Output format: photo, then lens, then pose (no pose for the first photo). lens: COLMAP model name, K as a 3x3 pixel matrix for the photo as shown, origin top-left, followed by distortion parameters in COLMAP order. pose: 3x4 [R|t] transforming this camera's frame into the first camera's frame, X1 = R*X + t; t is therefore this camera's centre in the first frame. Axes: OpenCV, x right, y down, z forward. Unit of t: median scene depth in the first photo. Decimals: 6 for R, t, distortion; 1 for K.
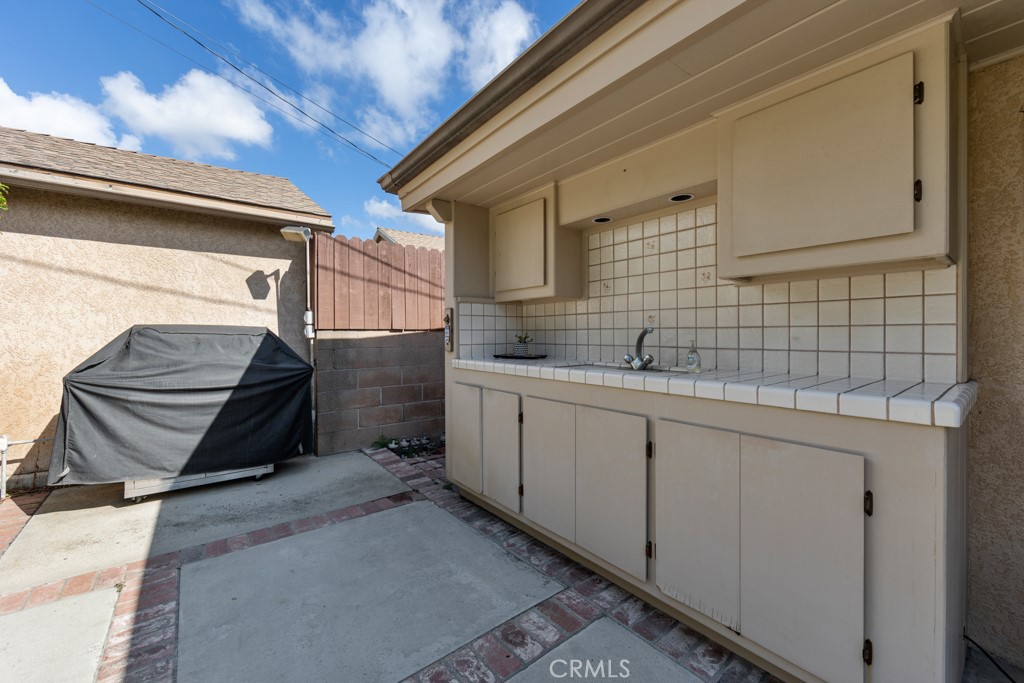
lens RADIAL K [[399.2, 0, 509.6], [0, 399.2, 337.7], [0, 0, 1]] dist [-0.000633, 0.000015]
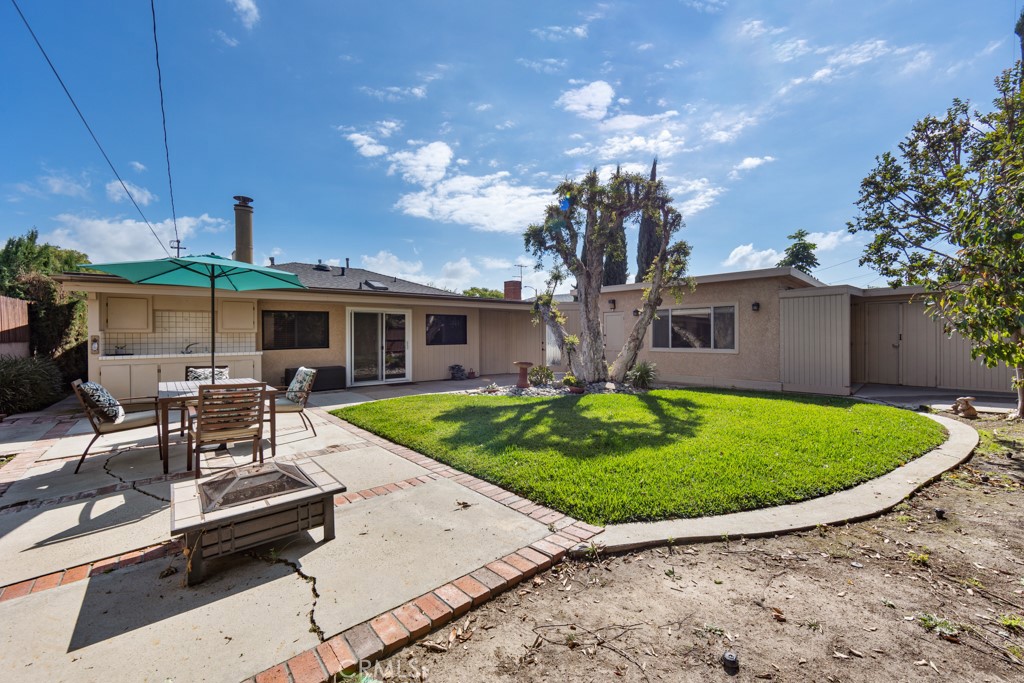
lens RADIAL K [[399.2, 0, 514.1], [0, 399.2, 334.8], [0, 0, 1]] dist [-0.000633, 0.000015]
pose [[-0.039270, -0.001603, 0.999227, -2.633598], [0.011968, 0.999926, 0.002075, -0.054096], [-0.999157, 0.012040, -0.039248, -1.406431]]
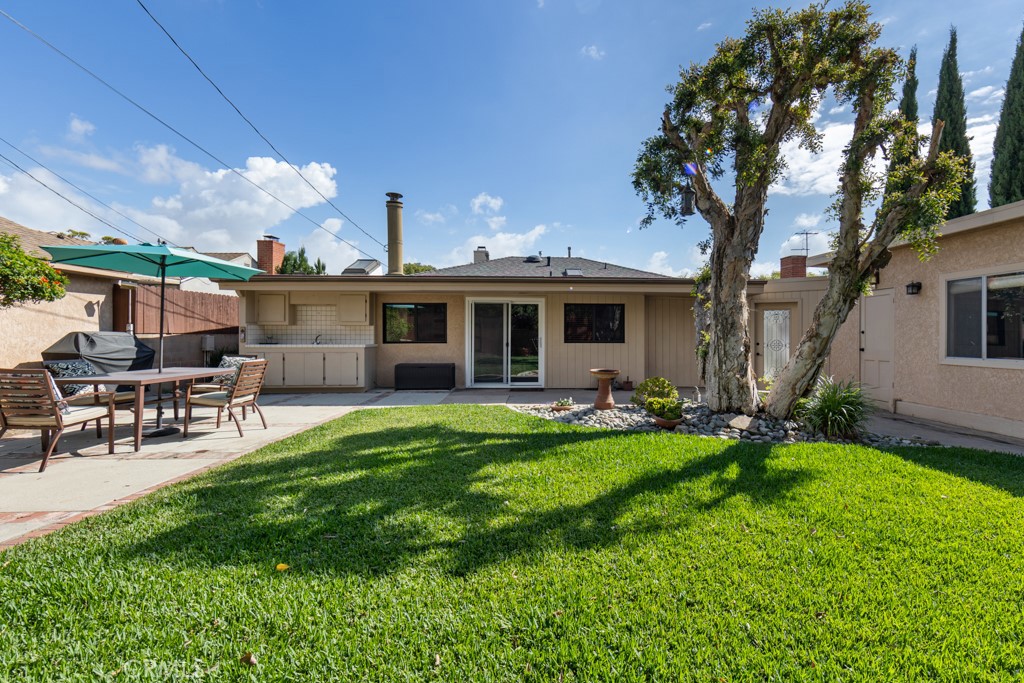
lens RADIAL K [[456.1, 0, 560.9], [0, 456.1, 331.0], [0, 0, 1]] dist [0.000983, -0.001377]
pose [[0.563158, 0.008130, 0.826309, -1.566959], [0.001730, 0.999938, -0.011018, -0.004940], [-0.826347, 0.007635, 0.563109, -2.714987]]
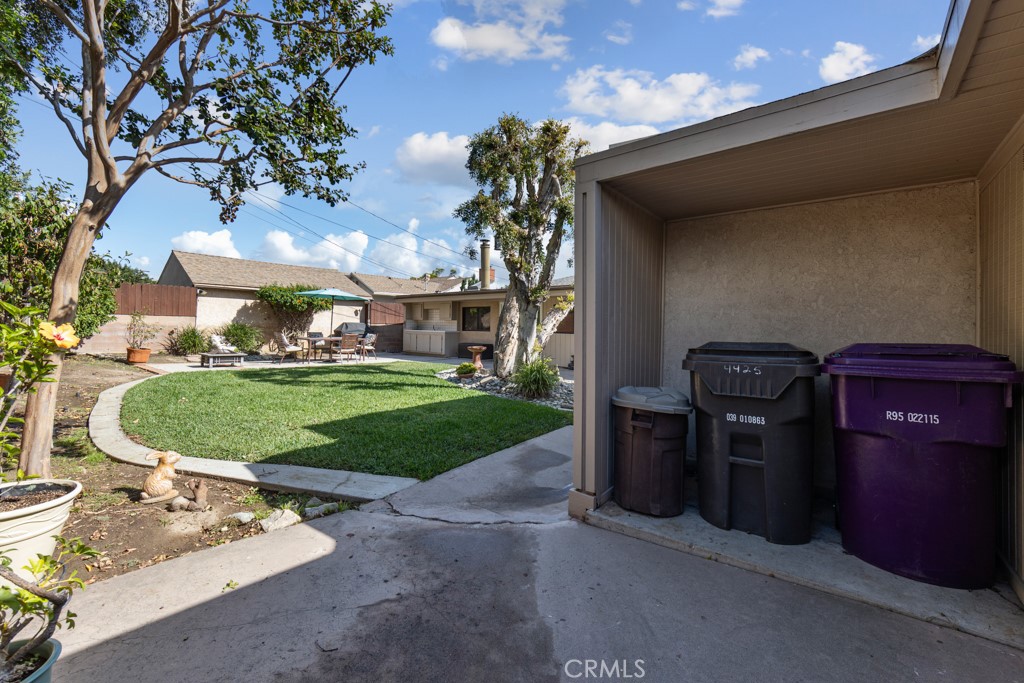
lens RADIAL K [[399.2, 0, 497.6], [0, 399.2, 323.6], [0, 0, 1]] dist [-0.000633, 0.000015]
pose [[0.976959, 0.022567, 0.212228, -0.064866], [-0.020558, 0.999721, -0.011670, 0.003892], [-0.212433, 0.007038, 0.977150, -4.890610]]
